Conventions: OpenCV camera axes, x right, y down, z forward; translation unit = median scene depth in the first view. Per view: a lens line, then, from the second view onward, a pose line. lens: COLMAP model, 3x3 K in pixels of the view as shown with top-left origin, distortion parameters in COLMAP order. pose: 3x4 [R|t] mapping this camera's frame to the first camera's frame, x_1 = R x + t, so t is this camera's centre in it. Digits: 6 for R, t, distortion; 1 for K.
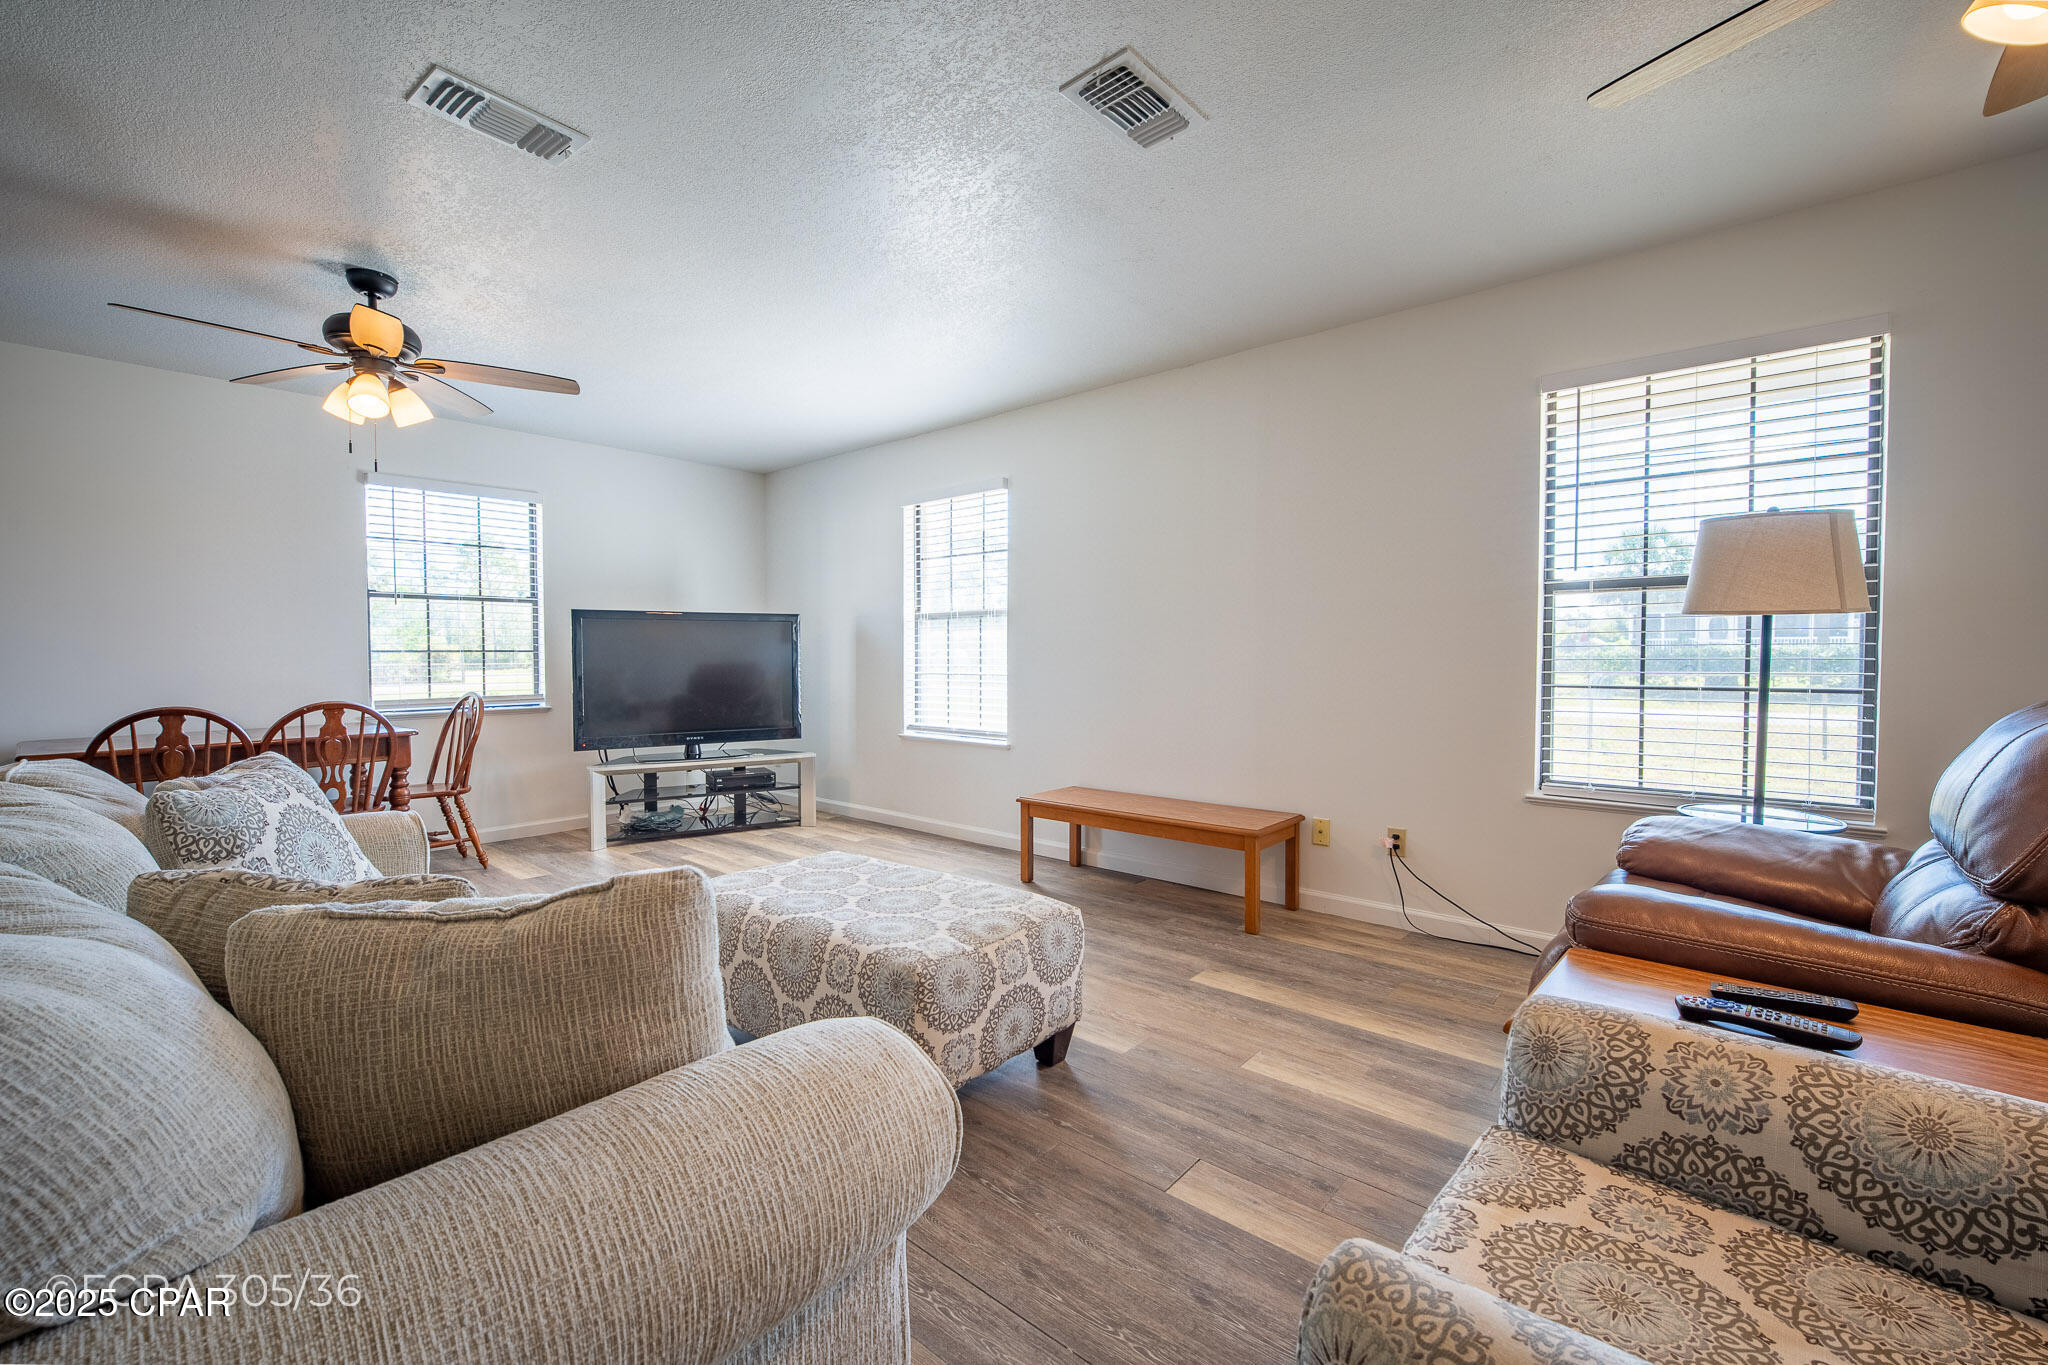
lens RADIAL K [[851.4, 0, 1022.4], [0, 851.4, 663.1], [0, 0, 1]] dist [0.000742, 0.000044]
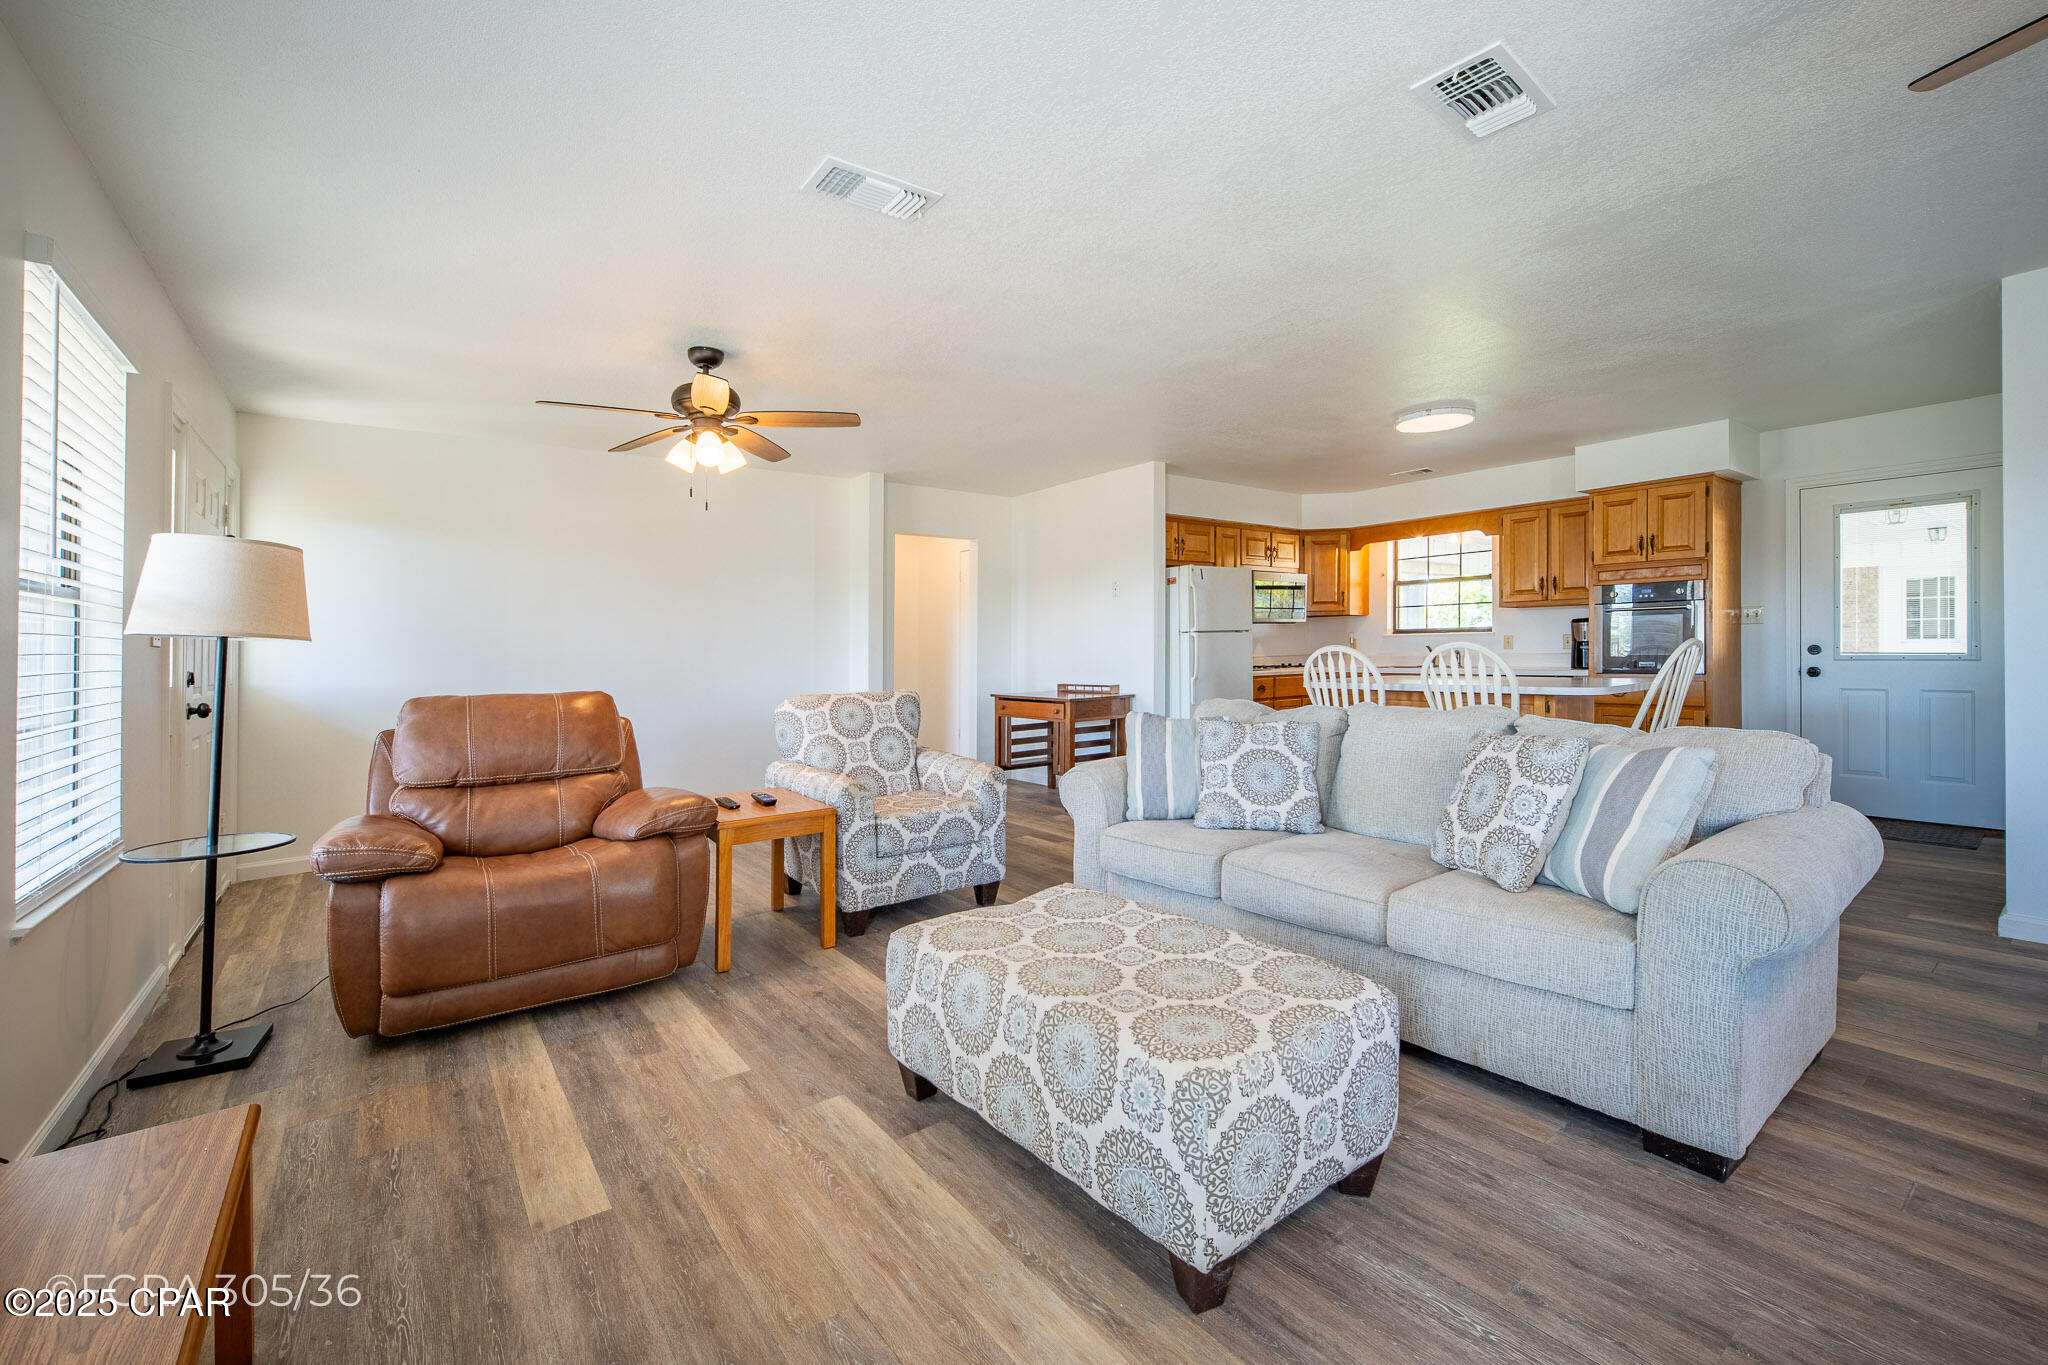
lens RADIAL K [[851.4, 0, 1022.4], [0, 851.4, 663.1], [0, 0, 1]] dist [0.000742, 0.000044]
pose [[-0.979598, 0.008634, 0.200783, -0.240908], [0.013680, 0.999624, 0.023761, -0.037674], [-0.200502, 0.026023, -0.979348, 1.648317]]
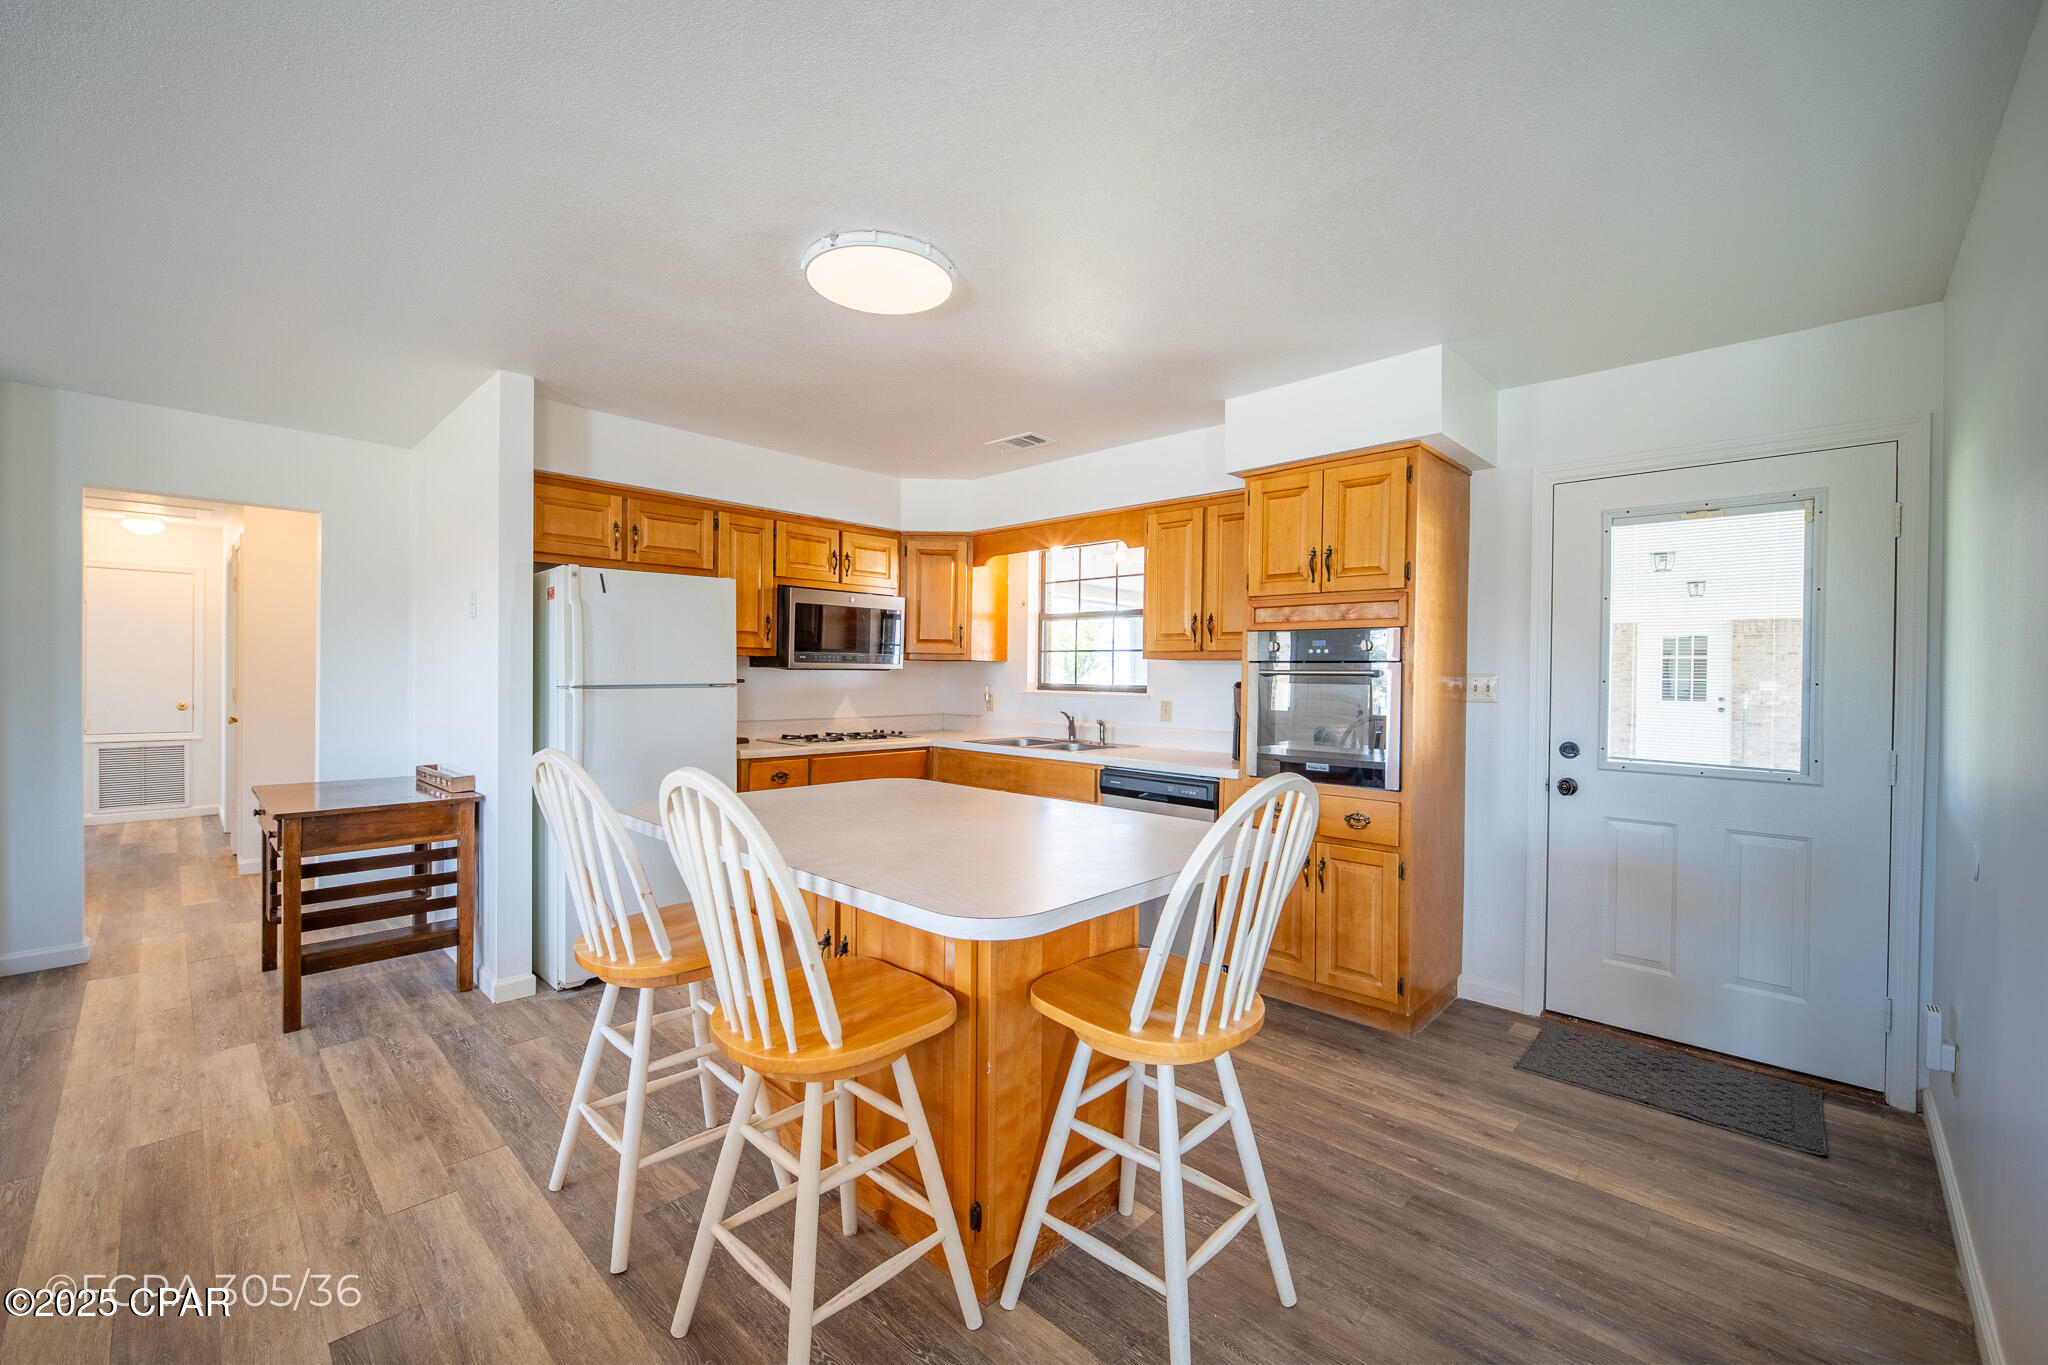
lens RADIAL K [[832.1, 0, 1016.1], [0, 832.1, 680.6], [0, 0, 1]] dist [-0.003395, -0.000367]
pose [[-0.998406, -0.017577, 0.053635, -0.949245], [-0.016858, 0.999762, 0.013824, -0.098232], [-0.053865, 0.012898, -0.998465, 0.516411]]
